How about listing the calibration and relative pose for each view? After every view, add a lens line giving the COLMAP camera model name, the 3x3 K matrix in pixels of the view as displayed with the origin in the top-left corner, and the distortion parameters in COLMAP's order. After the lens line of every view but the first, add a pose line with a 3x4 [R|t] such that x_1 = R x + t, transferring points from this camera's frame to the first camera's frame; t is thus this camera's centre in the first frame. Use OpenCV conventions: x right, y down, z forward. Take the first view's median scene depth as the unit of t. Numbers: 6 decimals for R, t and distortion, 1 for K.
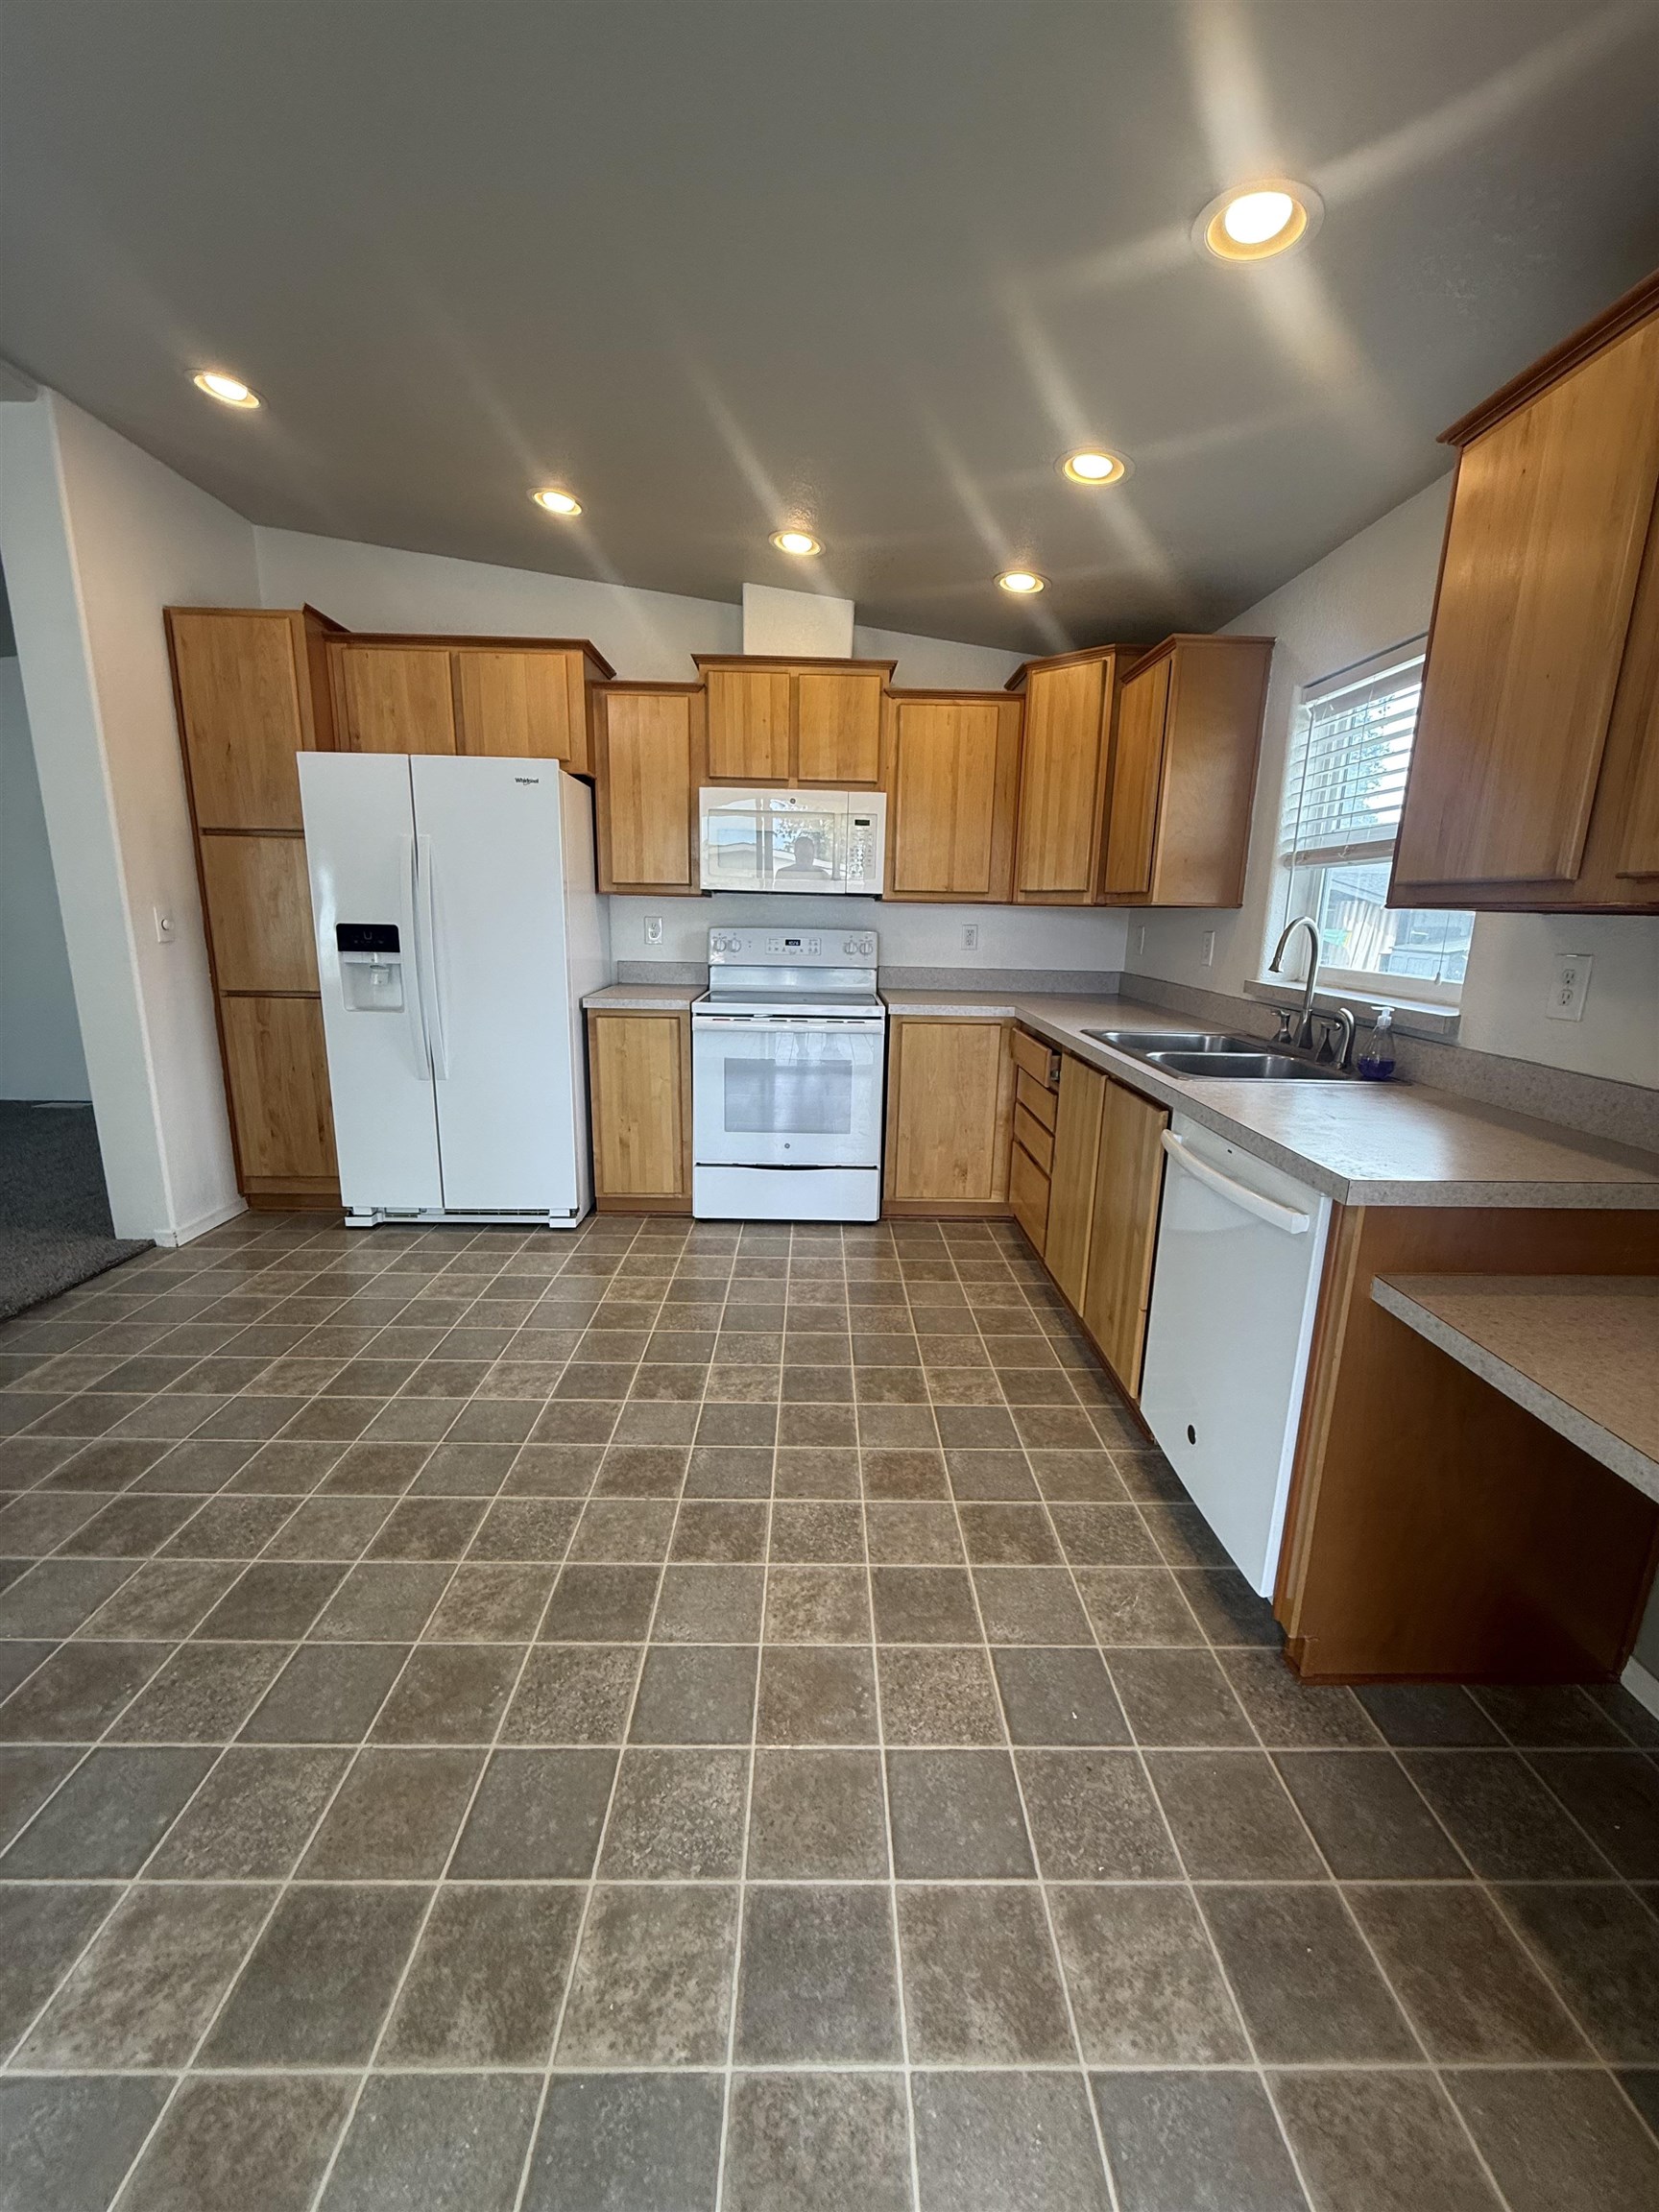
lens RADIAL K [[880.9, 0, 831.2], [0, 880.9, 1104.0], [0, 0, 1]] dist [-0.001051, 0.000821]
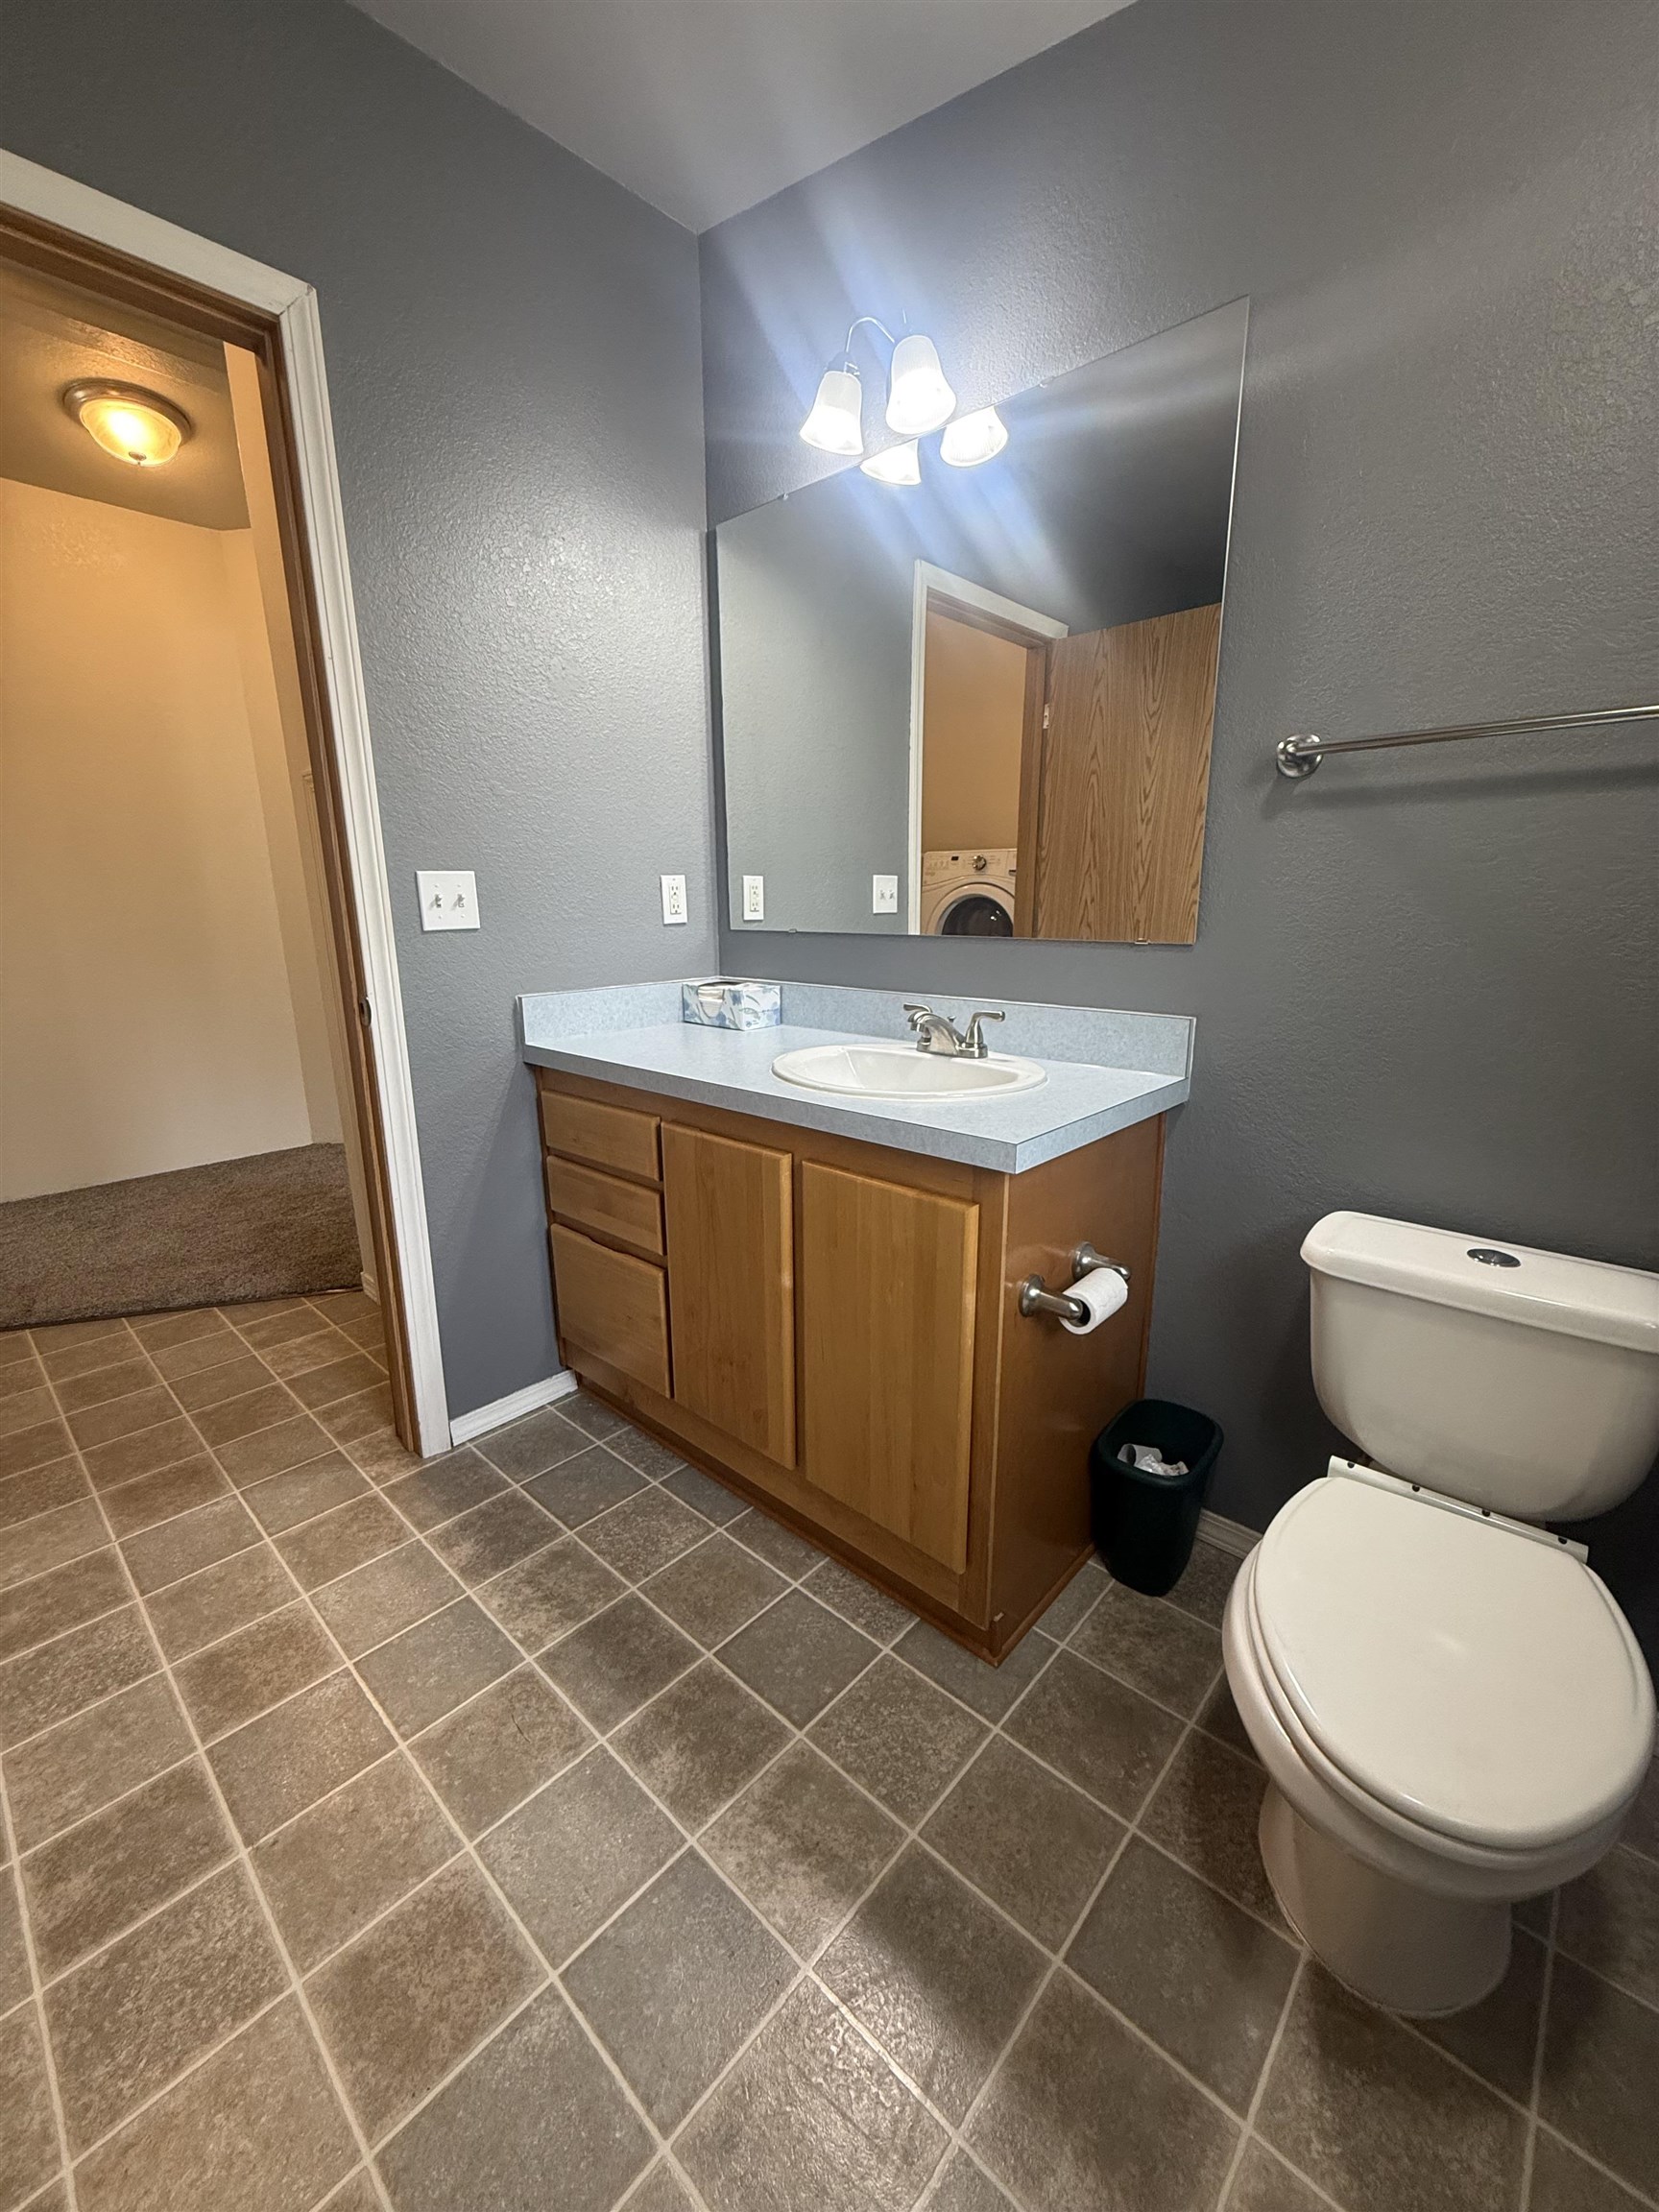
lens RADIAL K [[880.9, 0, 831.2], [0, 880.9, 1104.0], [0, 0, 1]] dist [-0.001051, 0.000821]
pose [[0.724046, 0.130861, -0.677225, 0.301630], [-0.128944, 0.990209, 0.053481, -0.060987], [0.677592, 0.048601, 0.733830, 0.467939]]
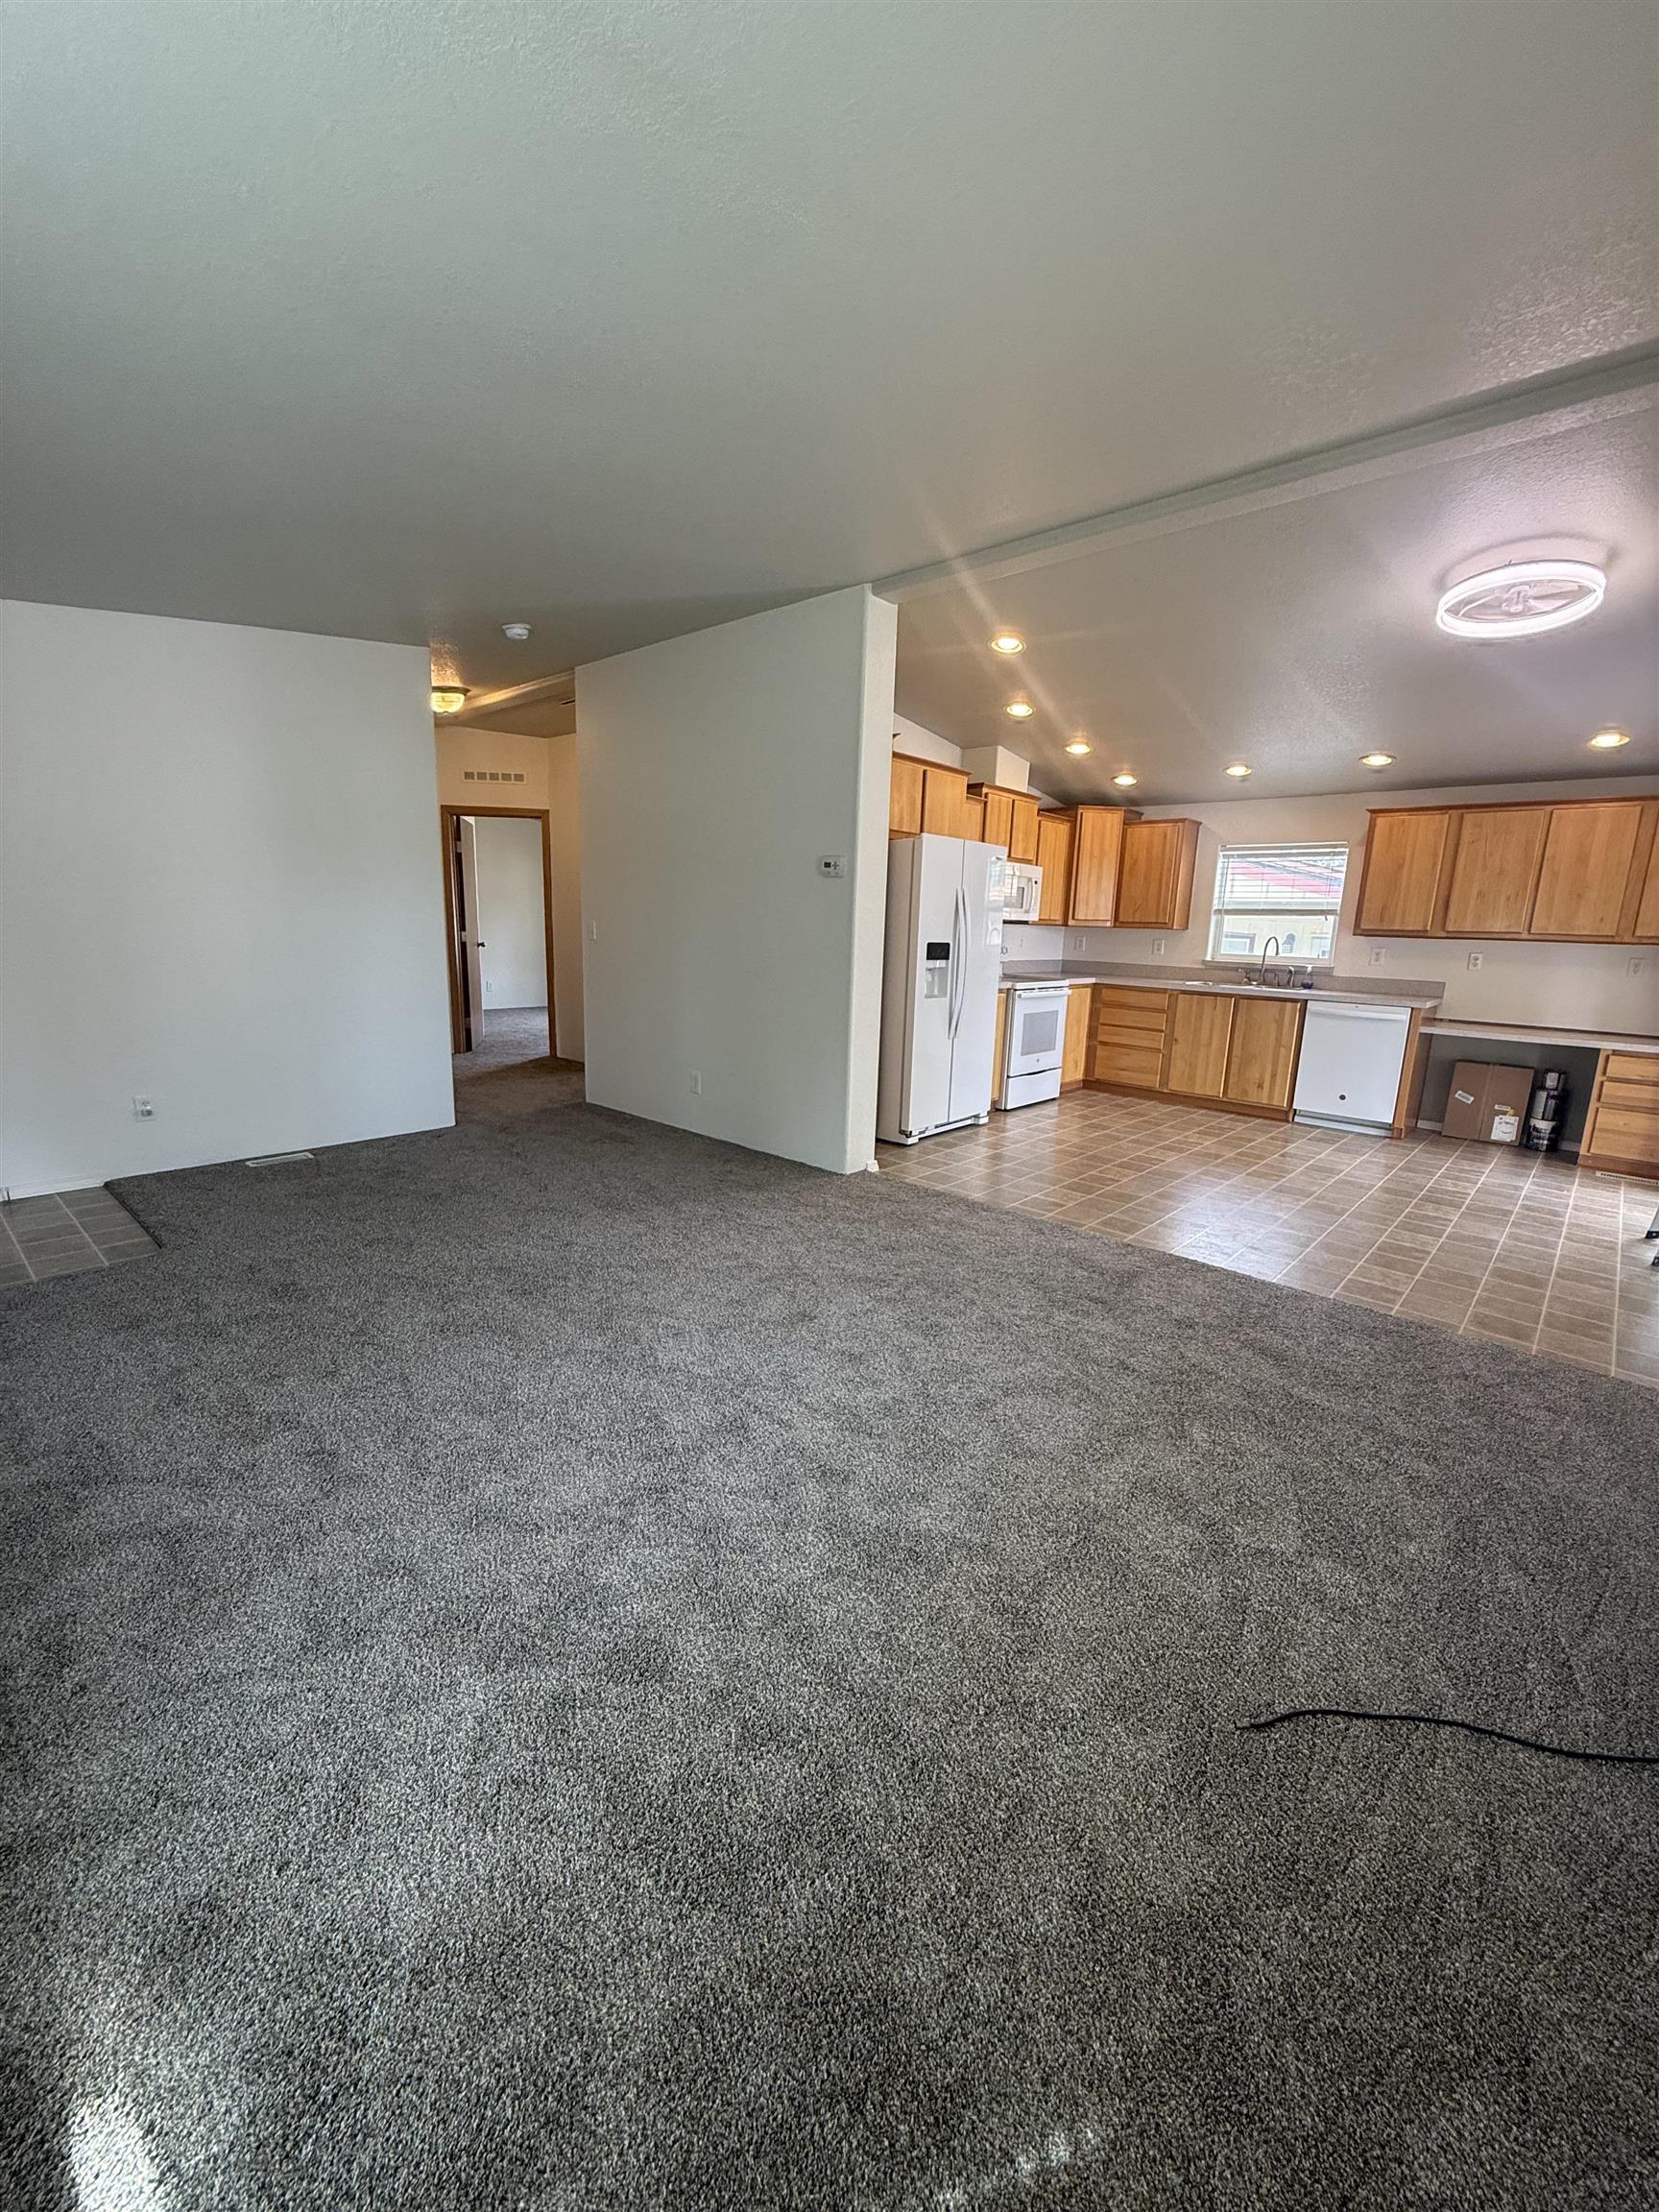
lens RADIAL K [[880.9, 0, 831.2], [0, 880.9, 1104.0], [0, 0, 1]] dist [-0.001051, 0.000821]
pose [[0.677680, -0.148429, 0.720222, -1.715778], [0.143956, 0.987245, 0.068006, -0.049676], [-0.721129, 0.057594, 0.690403, 0.062328]]
